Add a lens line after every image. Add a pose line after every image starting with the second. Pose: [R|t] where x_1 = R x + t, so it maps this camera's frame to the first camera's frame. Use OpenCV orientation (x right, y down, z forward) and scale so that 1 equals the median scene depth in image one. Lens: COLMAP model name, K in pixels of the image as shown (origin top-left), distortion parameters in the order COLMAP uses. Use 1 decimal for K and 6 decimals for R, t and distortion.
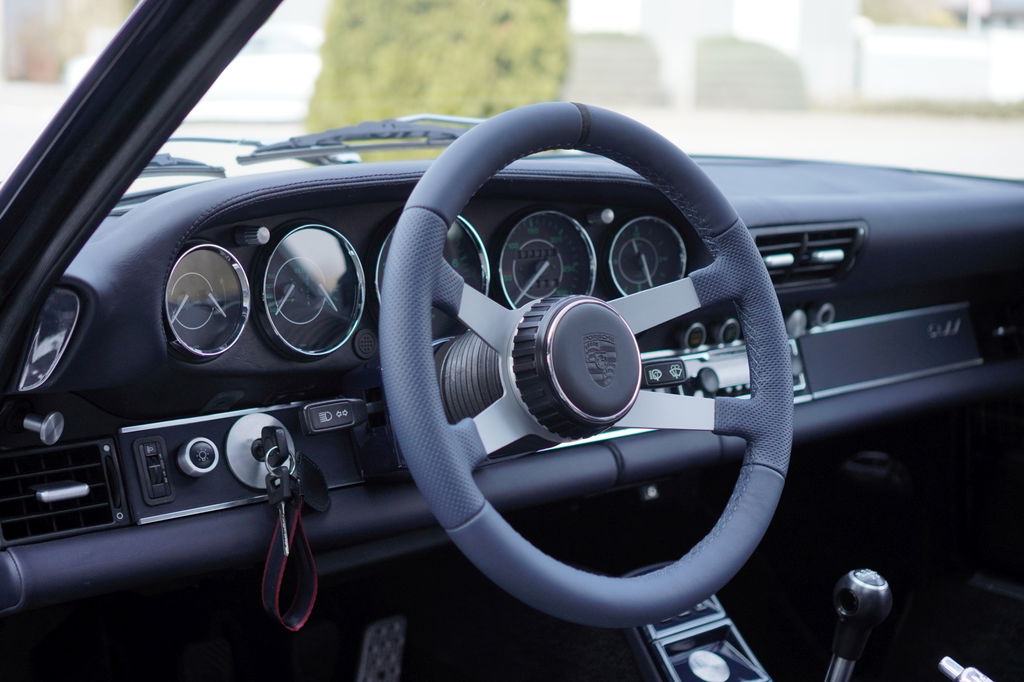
lens RADIAL K [[1505.3, 0, 513.2], [0, 1505.3, 342.6], [0, 0, 1]] dist [-0.059921, 0.000000]
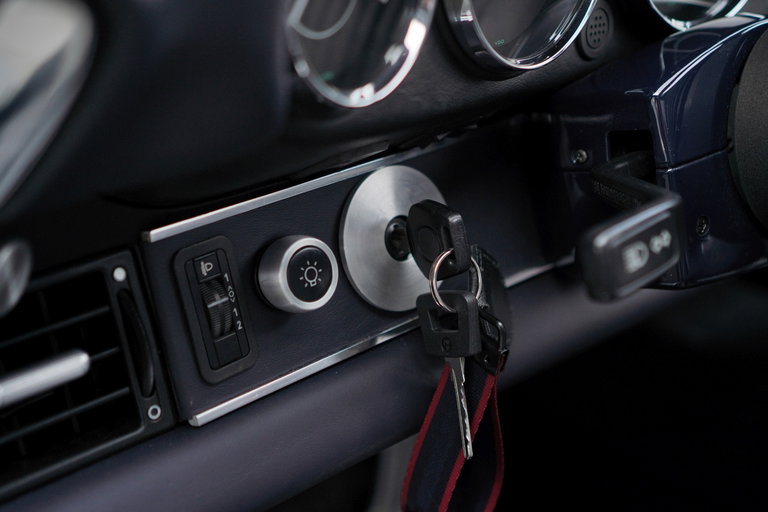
lens RADIAL K [[1129.0, 0, 383.0], [0, 1129.0, 257.3], [0, 0, 1]] dist [-0.059921, 0.000000]
pose [[0.999226, 0.021472, 0.032963, -0.196314], [-0.030240, 0.955186, 0.294458, -0.041522], [-0.025163, -0.295226, 0.955096, 0.646602]]
